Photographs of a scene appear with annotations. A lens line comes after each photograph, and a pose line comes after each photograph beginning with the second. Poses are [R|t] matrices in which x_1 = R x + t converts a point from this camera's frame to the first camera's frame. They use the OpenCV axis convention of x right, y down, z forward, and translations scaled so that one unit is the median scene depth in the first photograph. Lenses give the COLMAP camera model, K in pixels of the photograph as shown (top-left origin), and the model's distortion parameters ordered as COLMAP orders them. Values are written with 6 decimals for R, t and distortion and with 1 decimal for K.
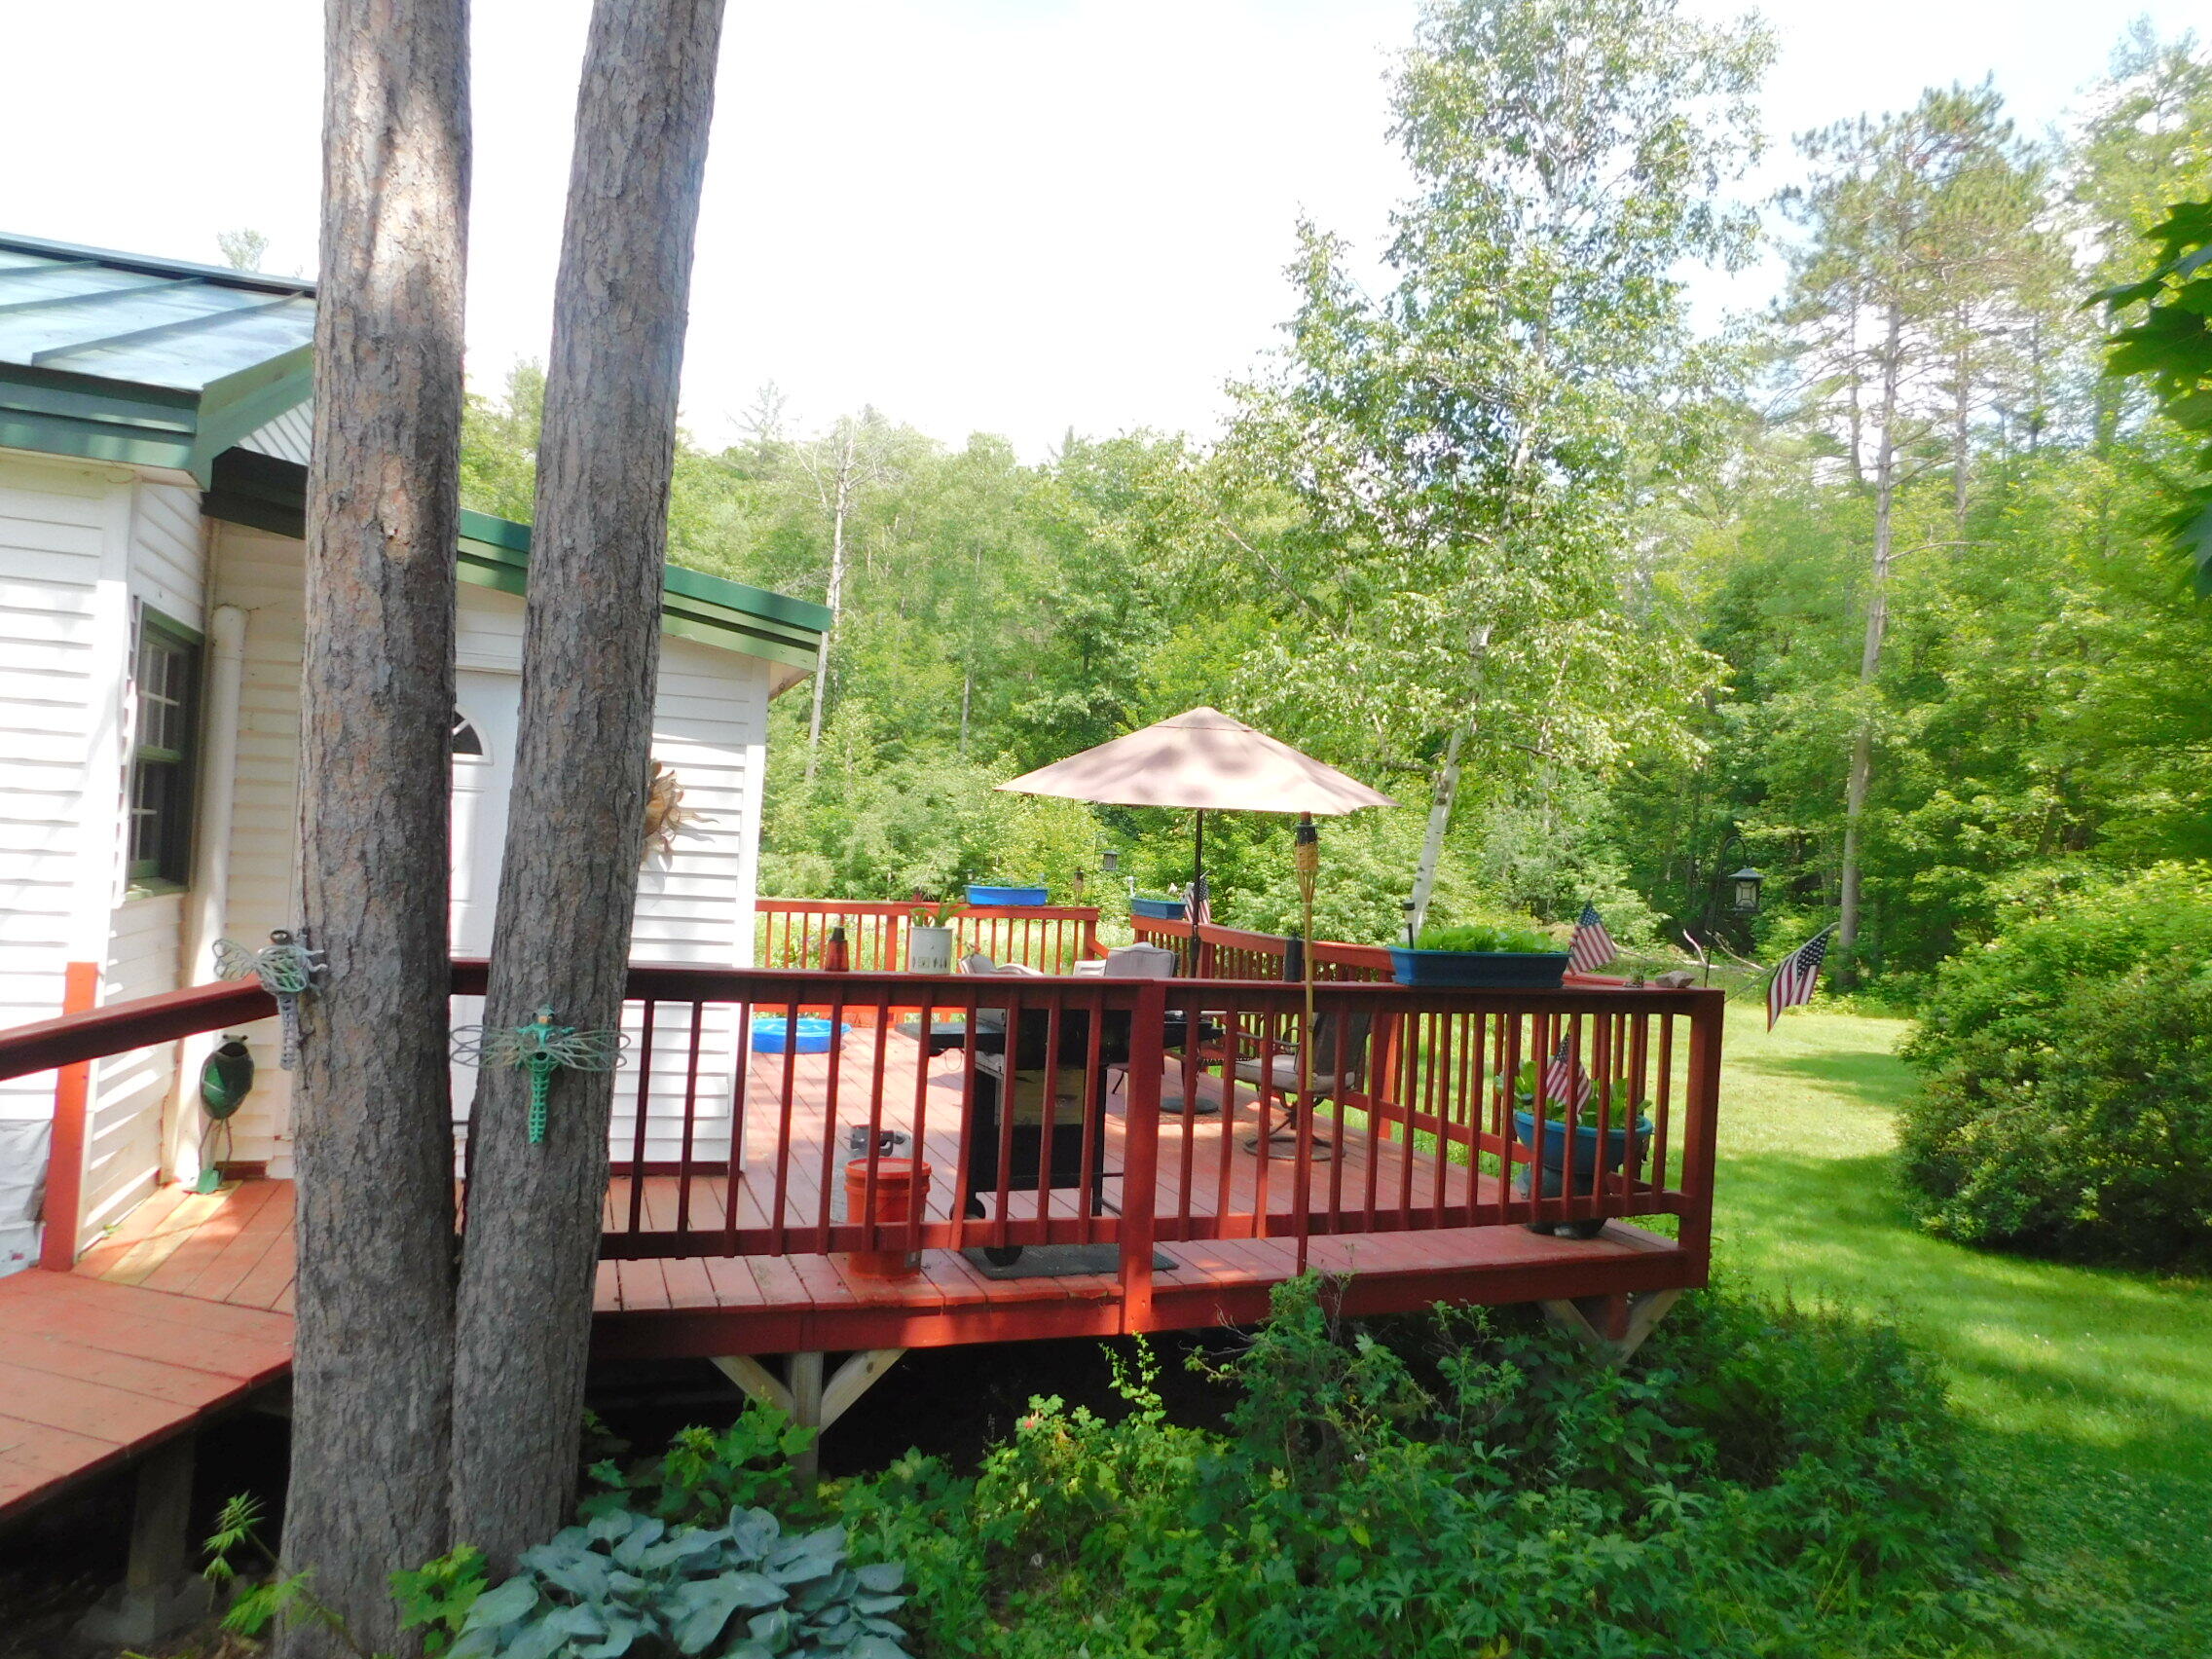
lens RADIAL K [[1457.5, 0, 1116.2], [0, 1457.5, 822.5], [0, 0, 1]] dist [-0.031475, 0.014608]
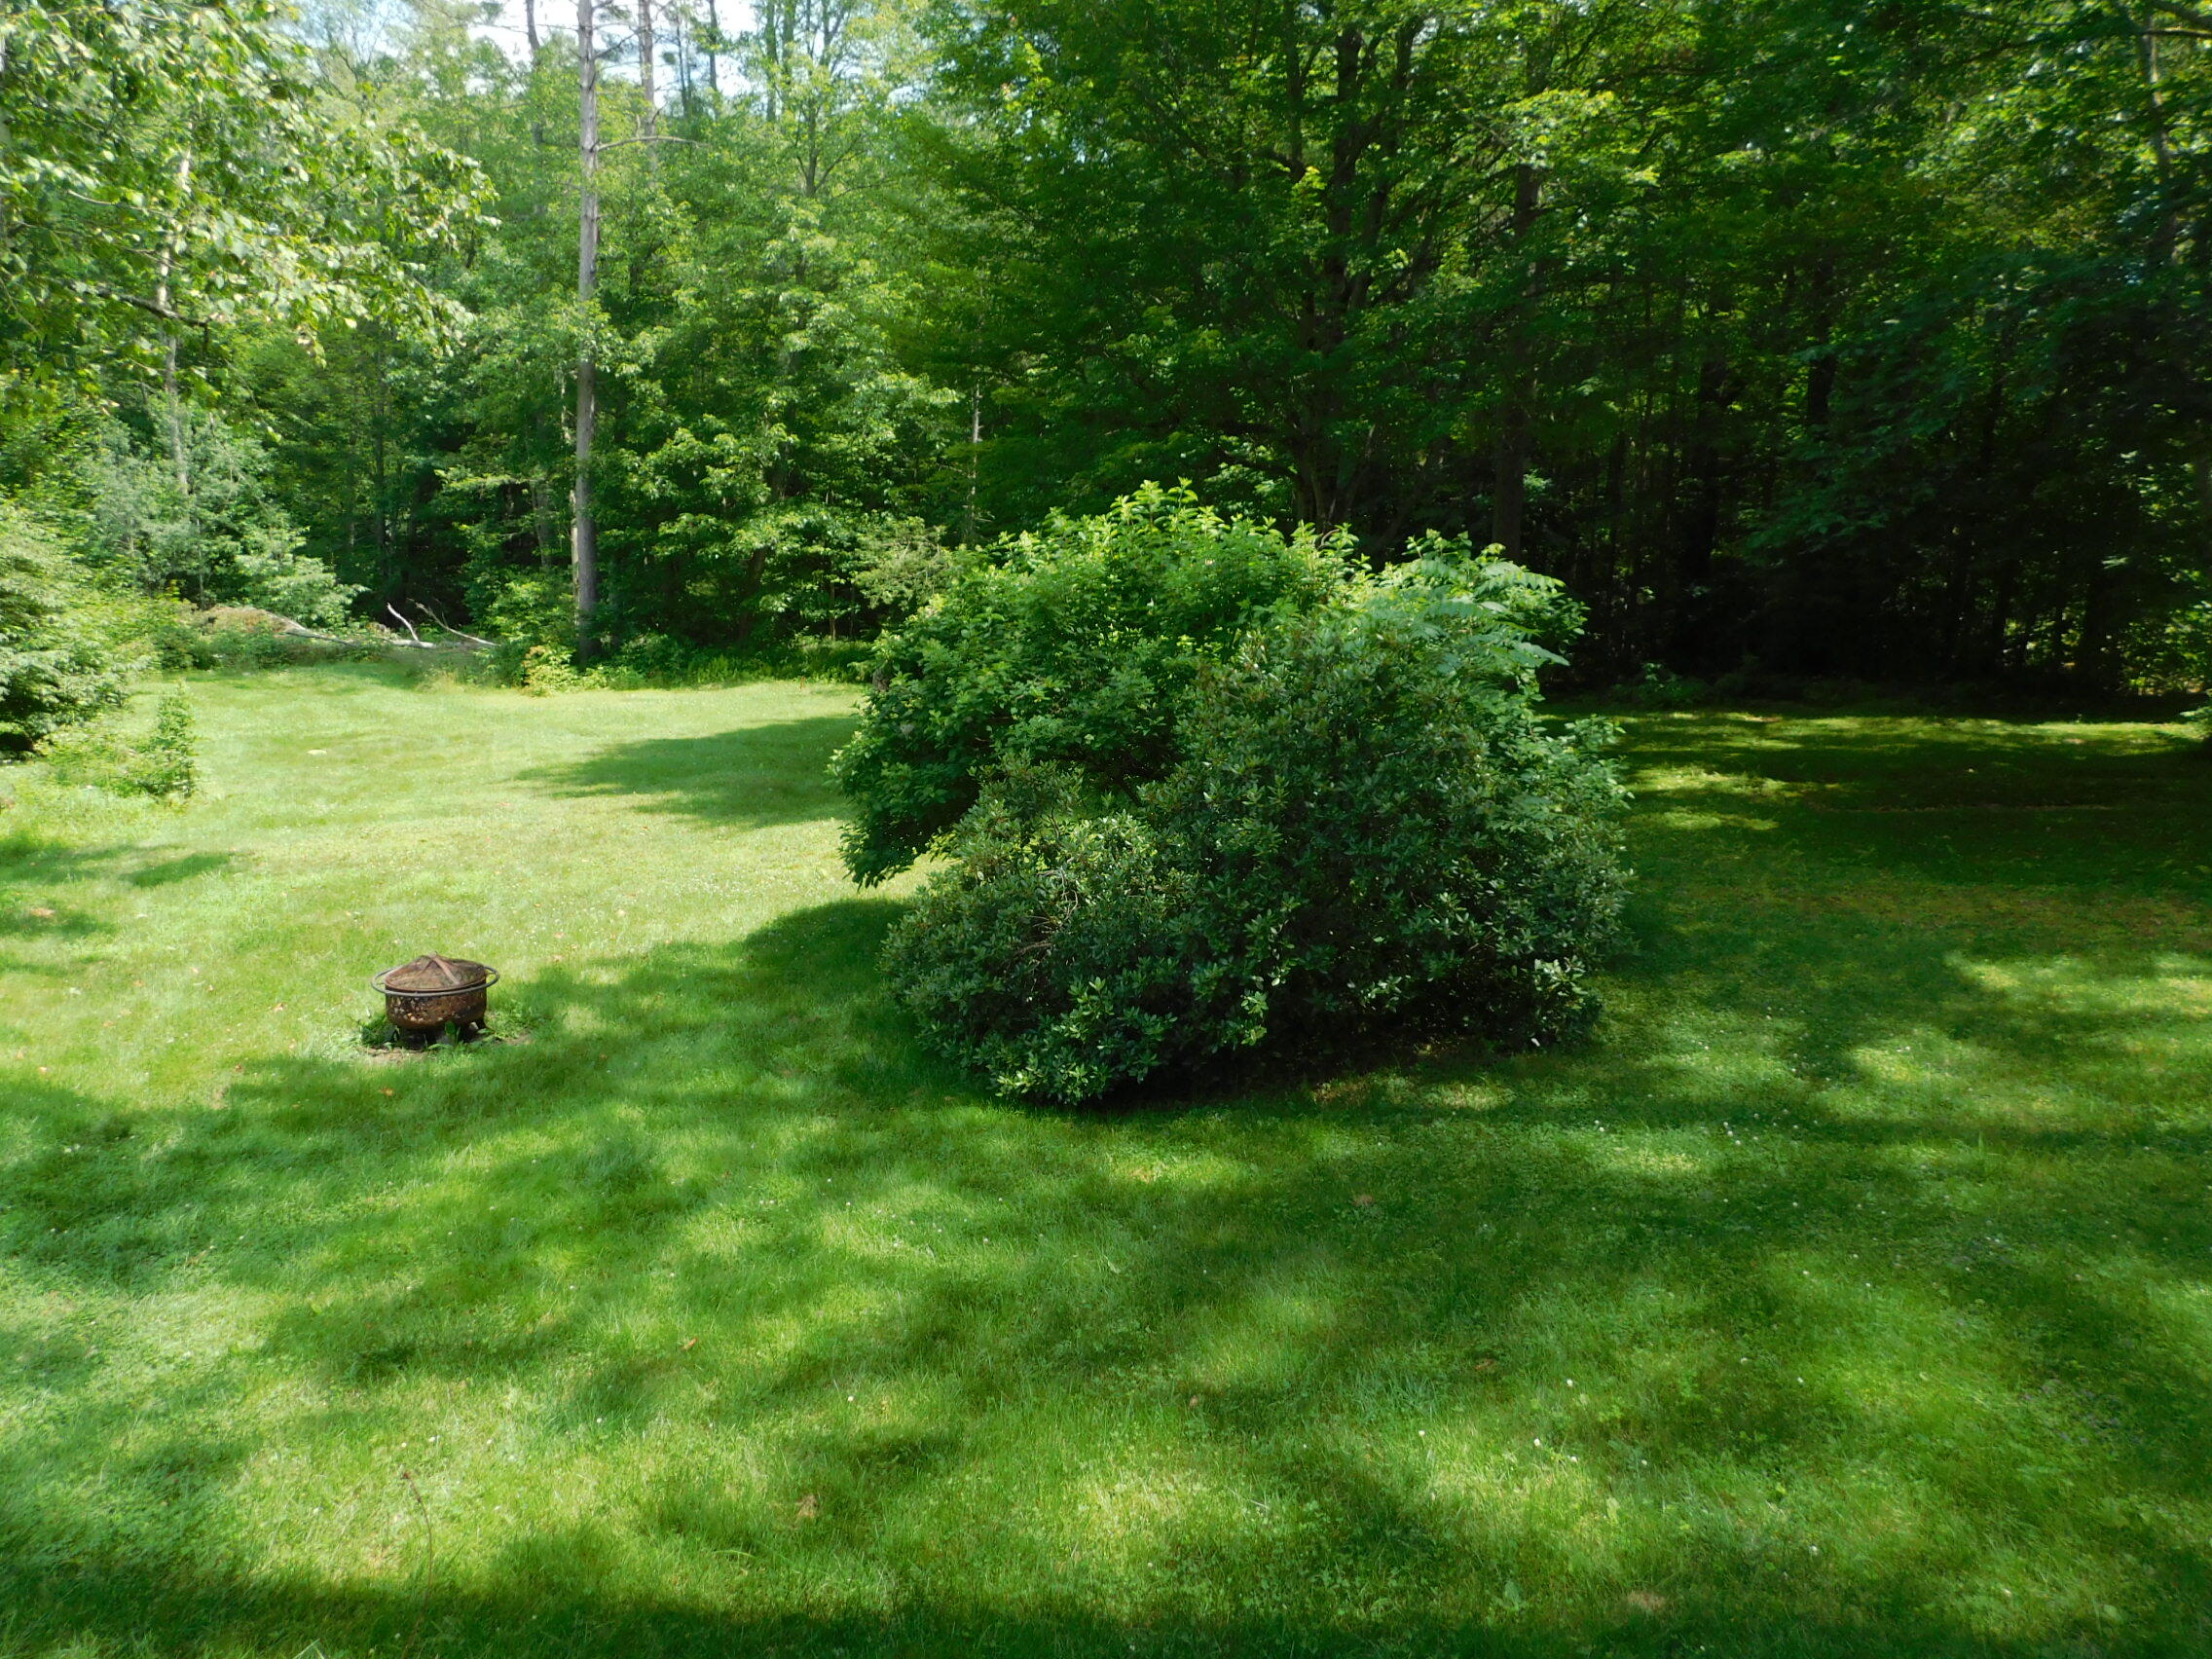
lens RADIAL K [[1457.5, 0, 1124.5], [0, 1457.5, 811.8], [0, 0, 1]] dist [-0.031475, 0.014608]
pose [[0.654939, -0.173043, 0.735603, 0.048510], [0.005380, 0.974472, 0.224445, 0.008410], [-0.755663, -0.143041, 0.639150, 0.175182]]
